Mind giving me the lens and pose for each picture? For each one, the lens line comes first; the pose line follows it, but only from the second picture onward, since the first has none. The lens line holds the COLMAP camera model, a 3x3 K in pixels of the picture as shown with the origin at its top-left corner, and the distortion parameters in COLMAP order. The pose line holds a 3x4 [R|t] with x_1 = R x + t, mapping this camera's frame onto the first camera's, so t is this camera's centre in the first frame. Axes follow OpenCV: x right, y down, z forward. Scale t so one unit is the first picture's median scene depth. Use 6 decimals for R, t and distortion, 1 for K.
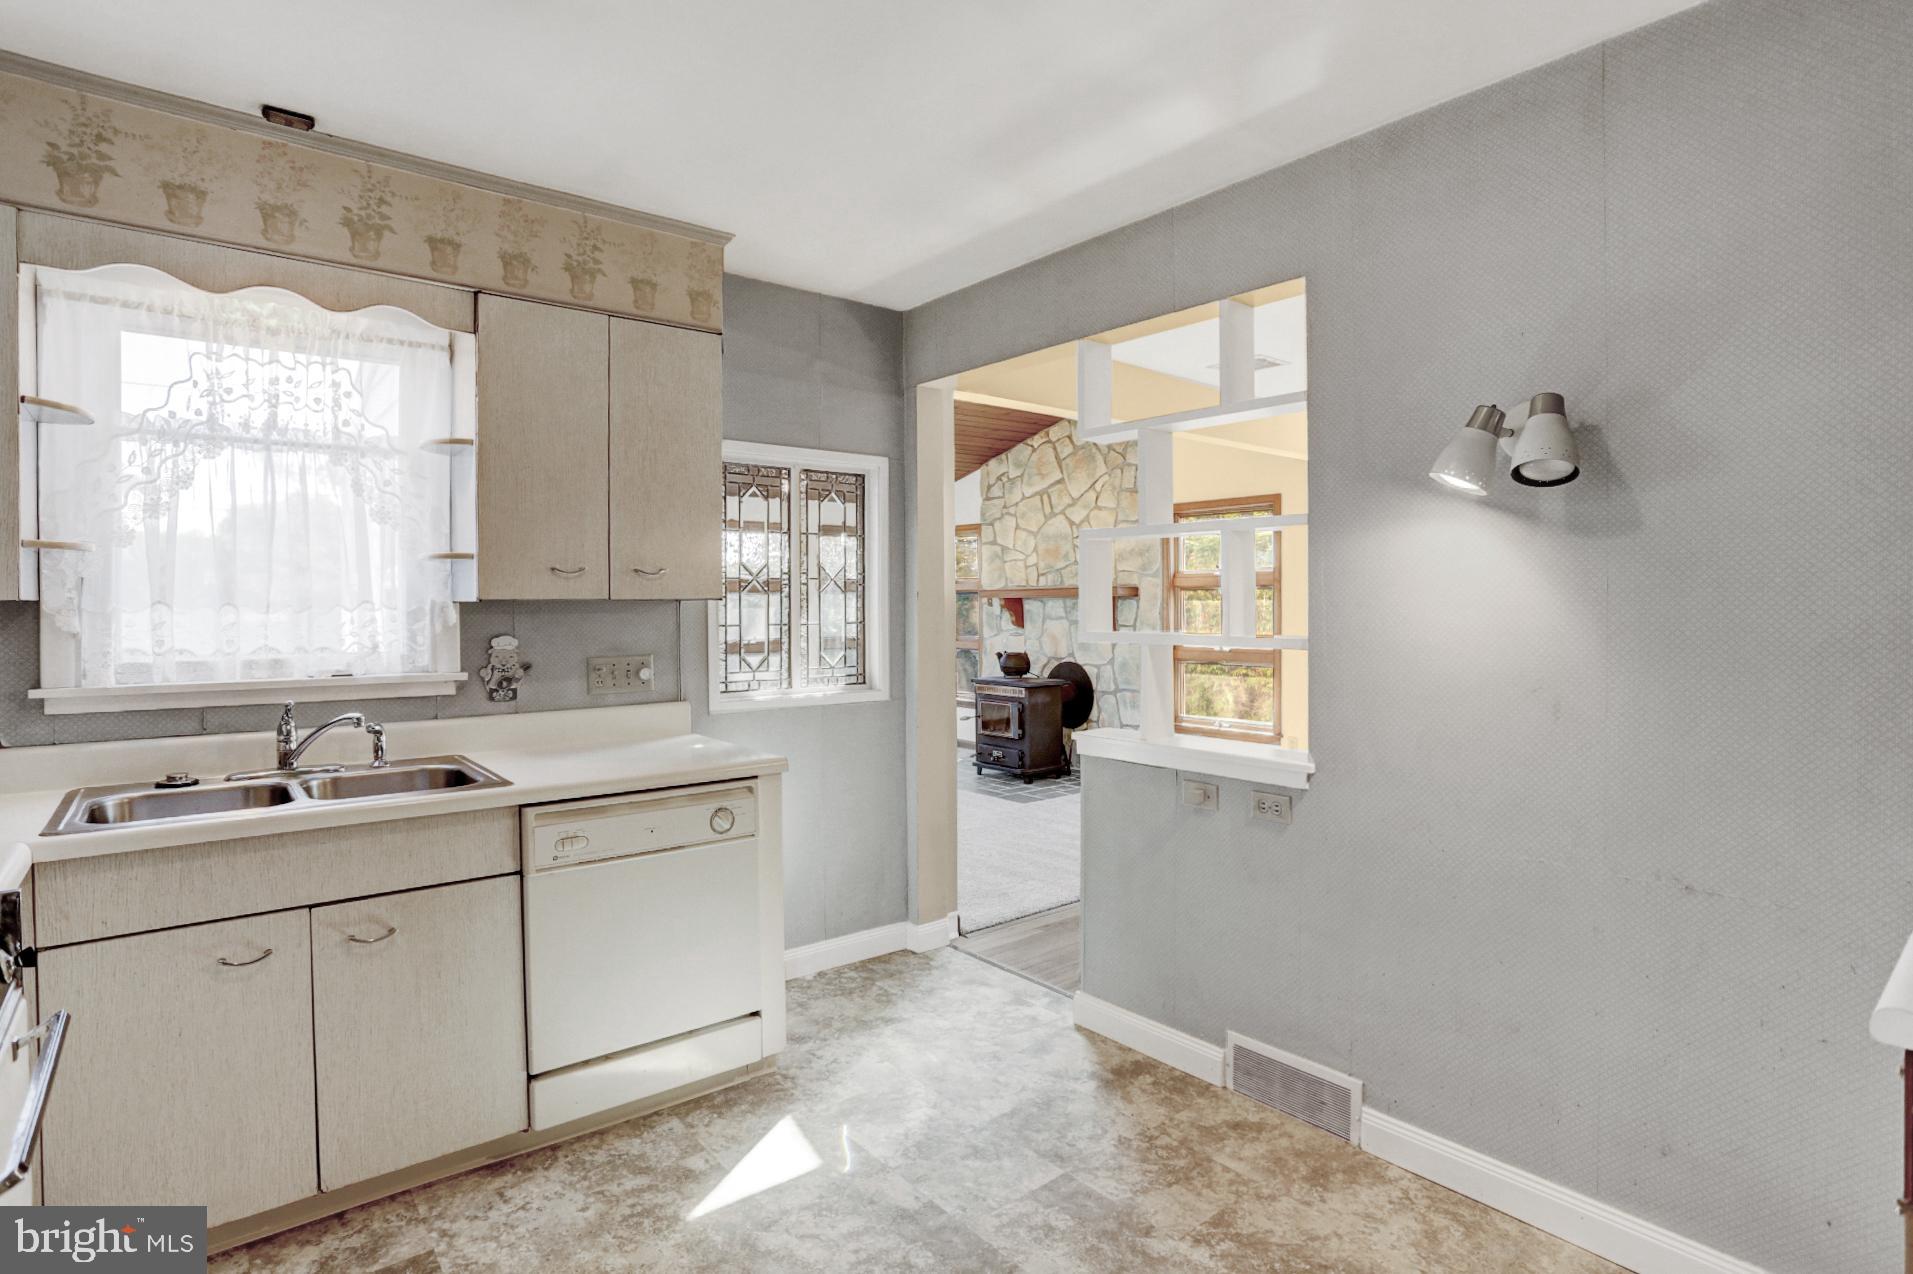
lens RADIAL K [[964.6, 0, 934.1], [0, 964.6, 634.3], [0, 0, 1]] dist [-0.085108, 0.039978]
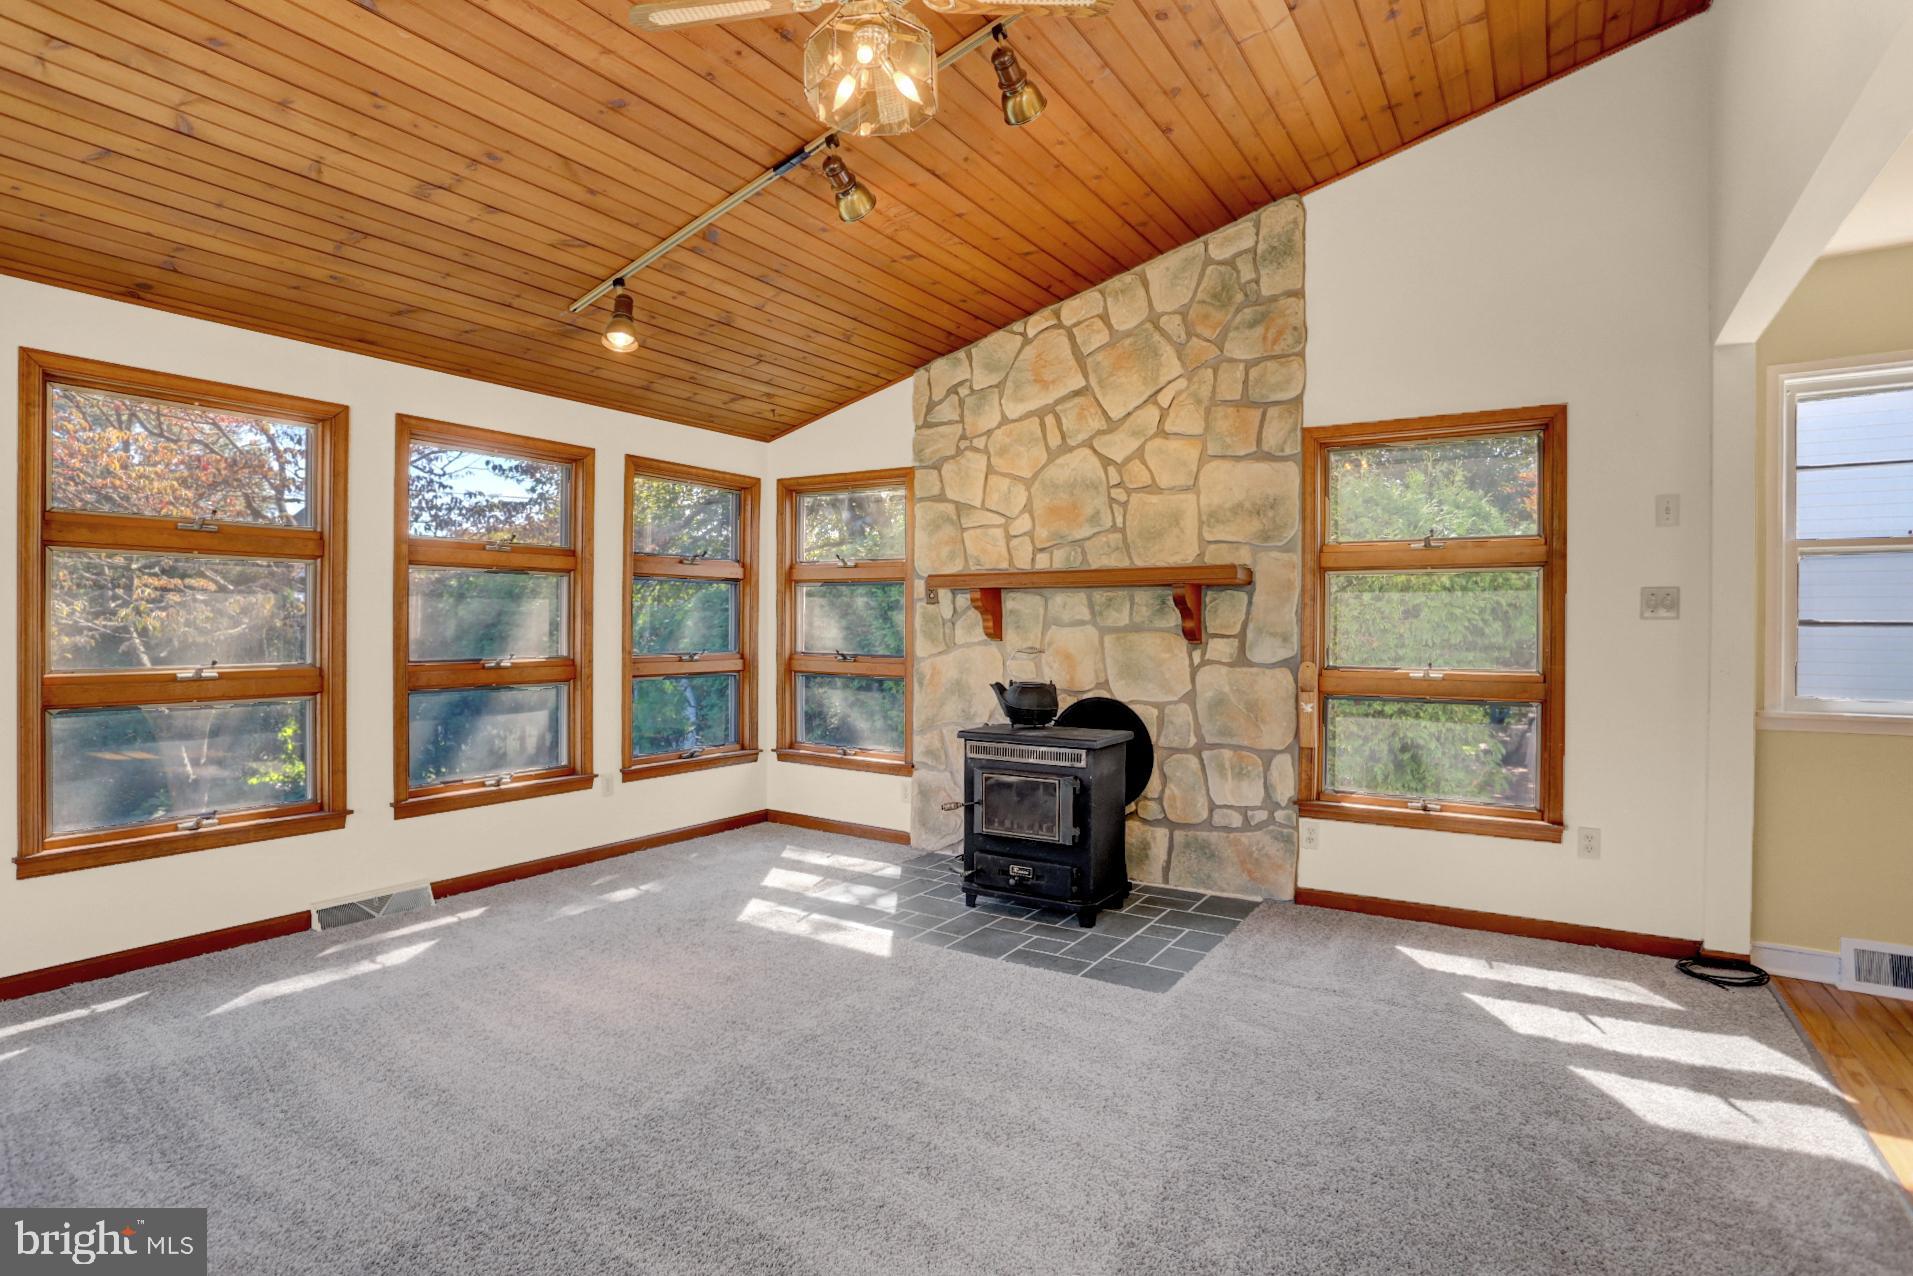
lens RADIAL K [[964.6, 0, 934.1], [0, 964.6, 635.3], [0, 0, 1]] dist [-0.085108, 0.039978]
pose [[0.949508, 0.009447, 0.313600, -0.139457], [-0.002307, 0.999730, -0.023130, 0.004446], [-0.313734, 0.021239, 0.949273, 0.474678]]
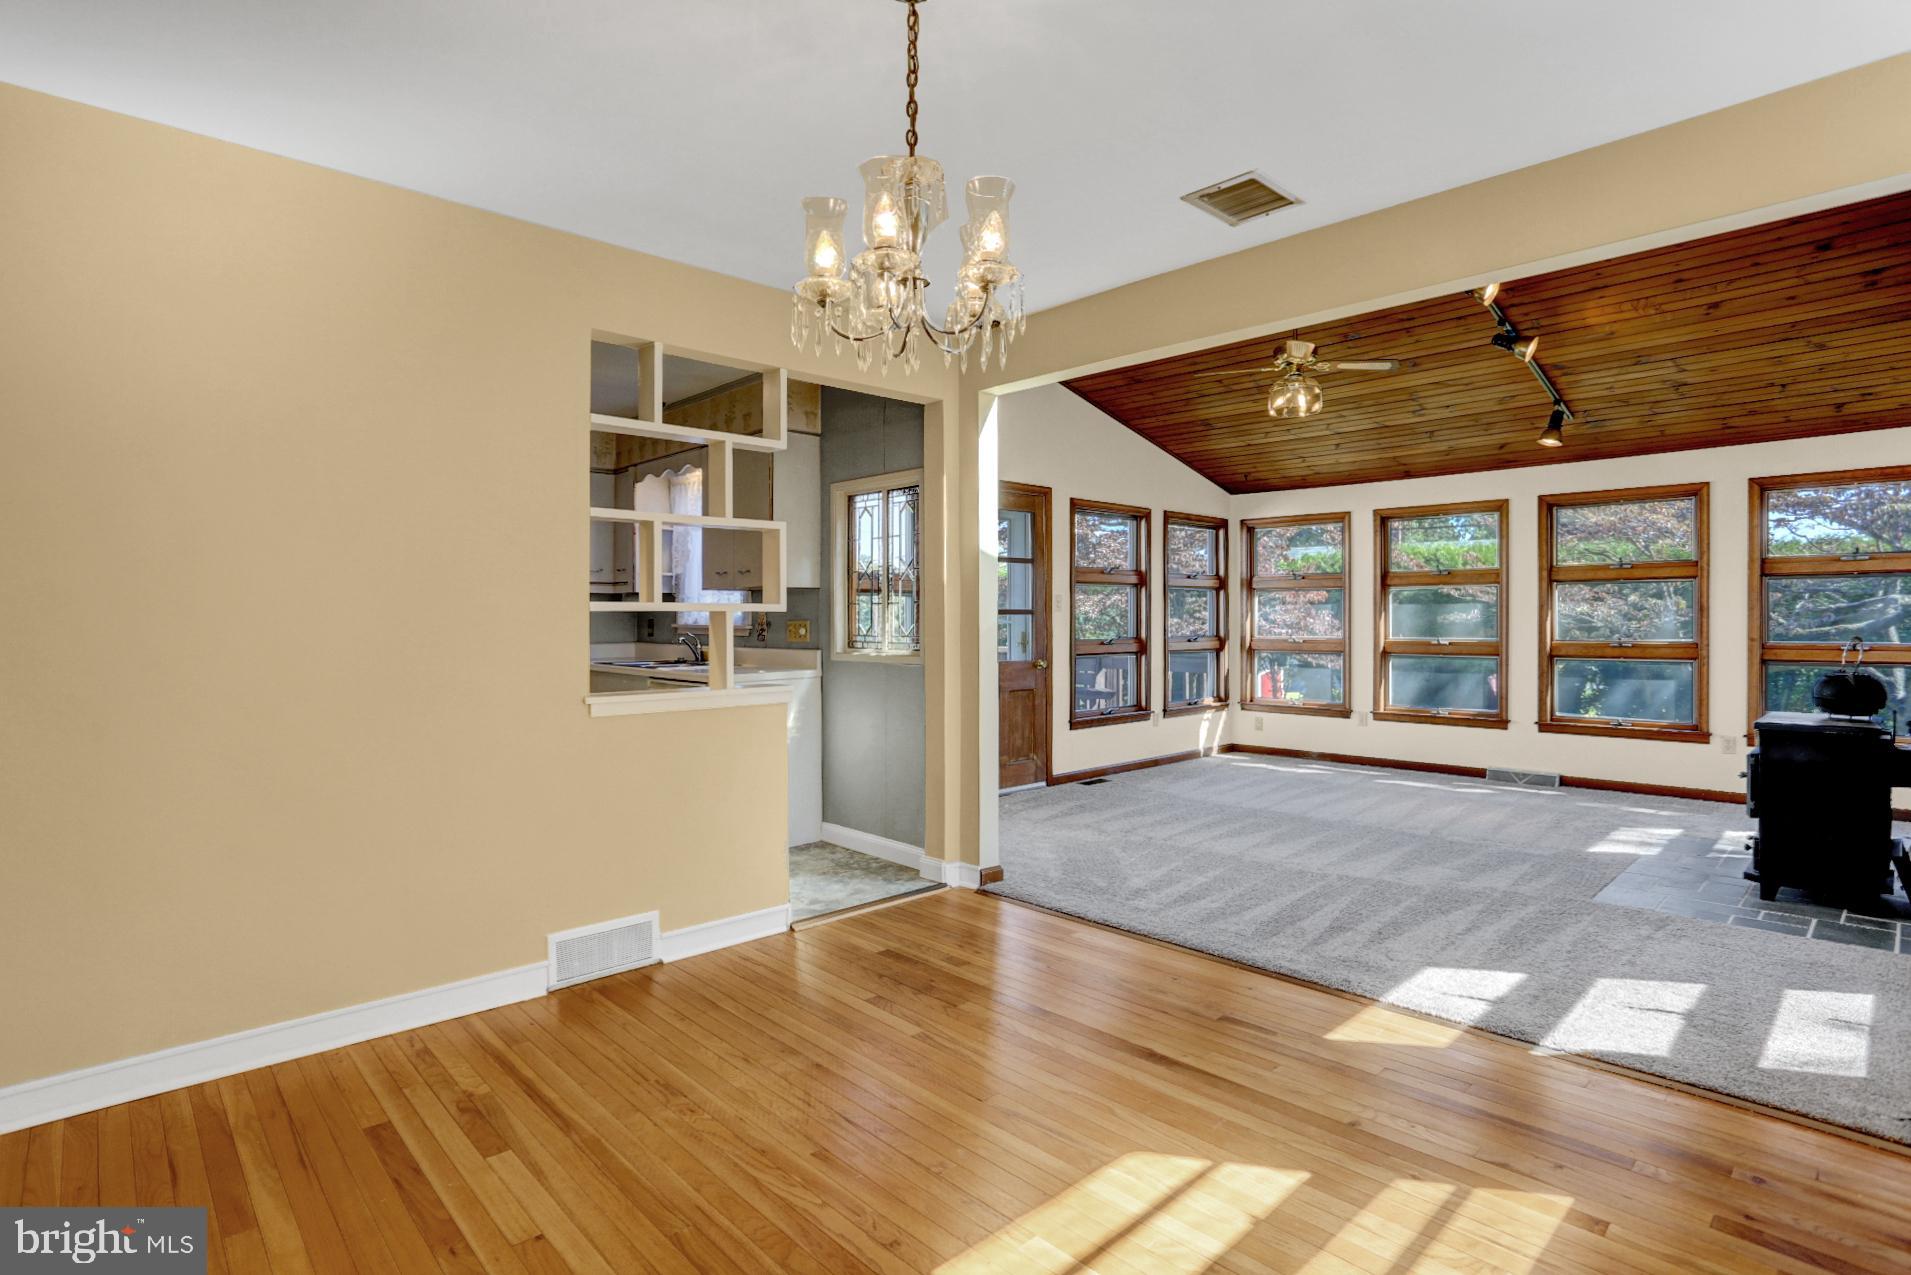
lens RADIAL K [[945.8, 0, 952.9], [0, 945.8, 629.6], [0, 0, 1]] dist [-0.064028, 0.027134]
pose [[0.088697, 0.018904, -0.995879, 0.541067], [-0.030076, 0.999415, 0.016293, 0.000524], [0.995605, 0.028507, 0.089213, 0.430556]]
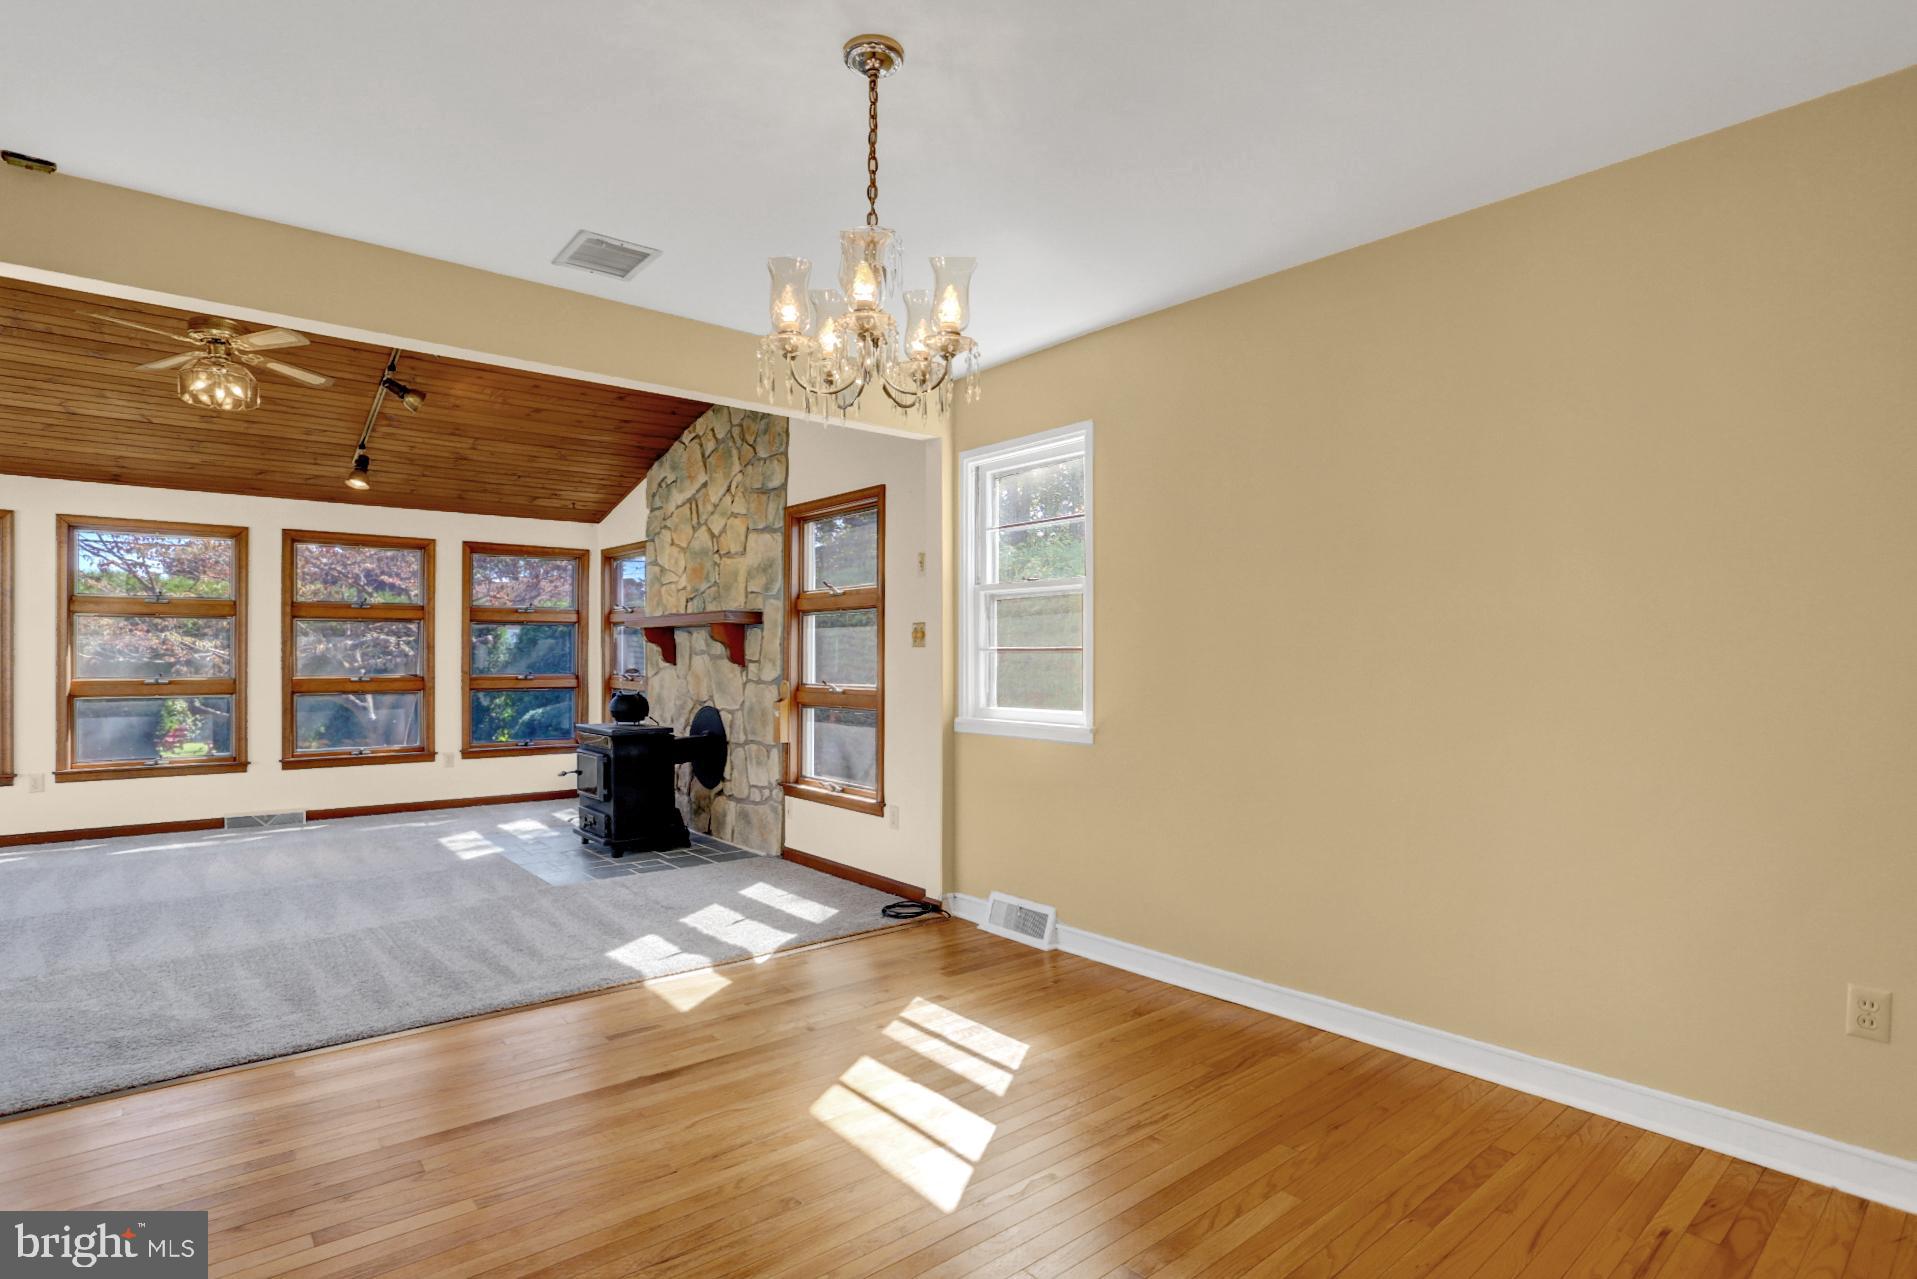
lens RADIAL K [[965.1, 0, 950.7], [0, 965.1, 662.1], [0, 0, 1]] dist [-0.085563, 0.040573]
pose [[0.999549, 0.011943, 0.027547, 0.320890], [-0.011160, 0.999535, -0.028388, 0.012002], [-0.027873, 0.028067, 0.999217, 0.188023]]
